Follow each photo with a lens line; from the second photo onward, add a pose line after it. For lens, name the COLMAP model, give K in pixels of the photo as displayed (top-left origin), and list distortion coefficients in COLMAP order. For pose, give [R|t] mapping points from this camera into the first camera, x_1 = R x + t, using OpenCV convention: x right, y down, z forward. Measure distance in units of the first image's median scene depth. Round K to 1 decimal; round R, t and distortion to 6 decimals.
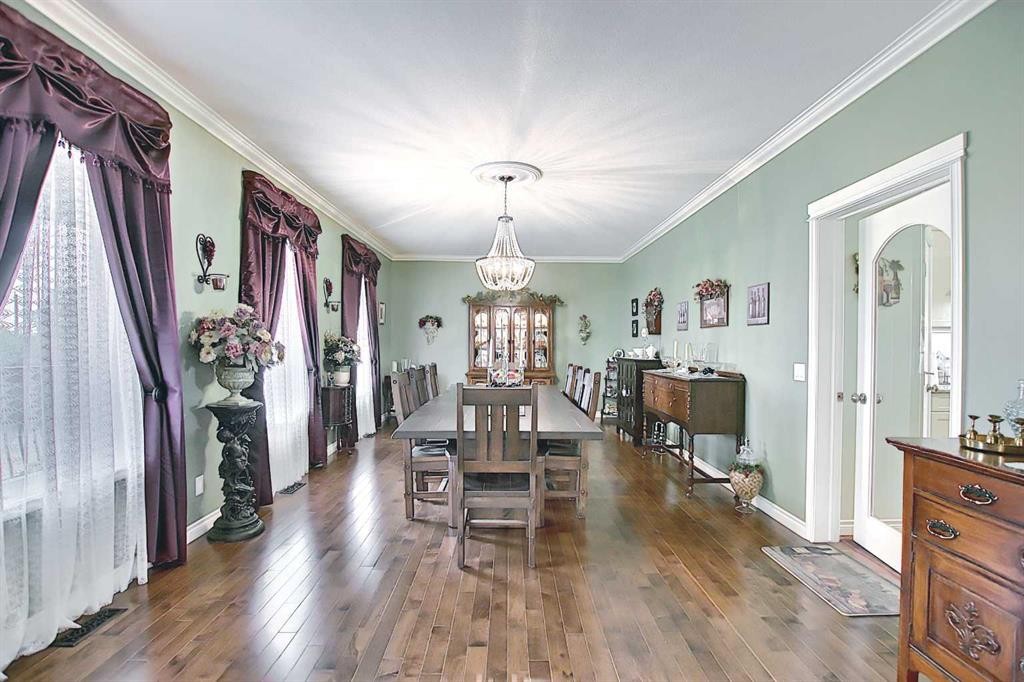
lens RADIAL K [[472.9, 0, 510.6], [0, 472.9, 345.2], [0, 0, 1]] dist [-0.034675, 0.004467]
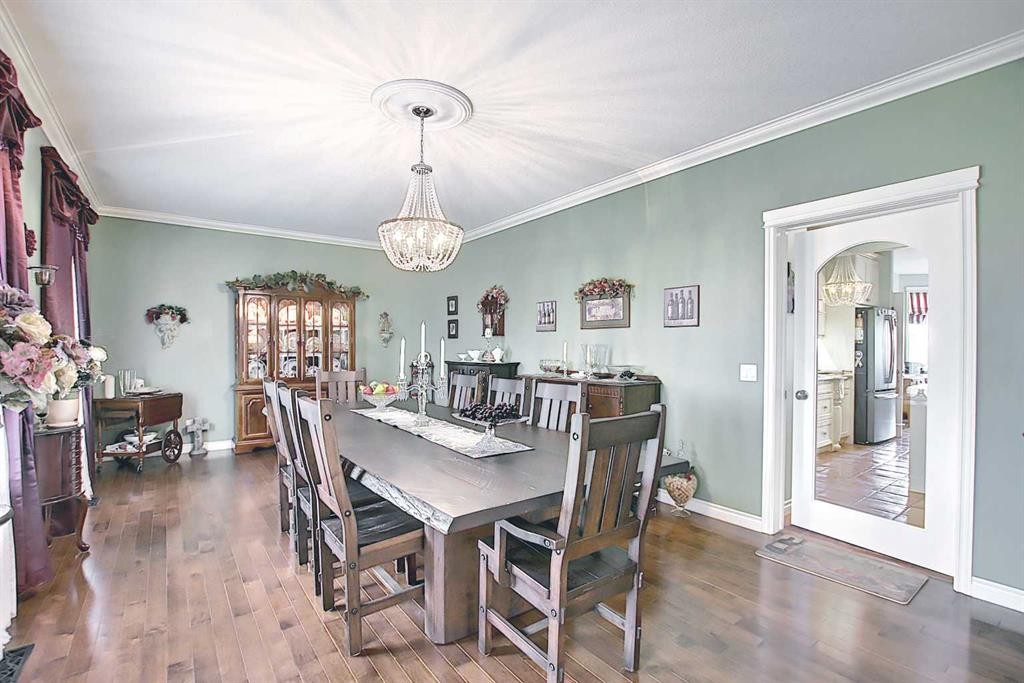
lens RADIAL K [[472.9, 0, 510.4], [0, 472.9, 351.1], [0, 0, 1]] dist [-0.034675, 0.004467]
pose [[0.809028, -0.010509, 0.587676, -0.318196], [0.005064, 0.999928, 0.010909, -0.004000], [-0.587748, -0.005850, 0.809023, 0.356439]]
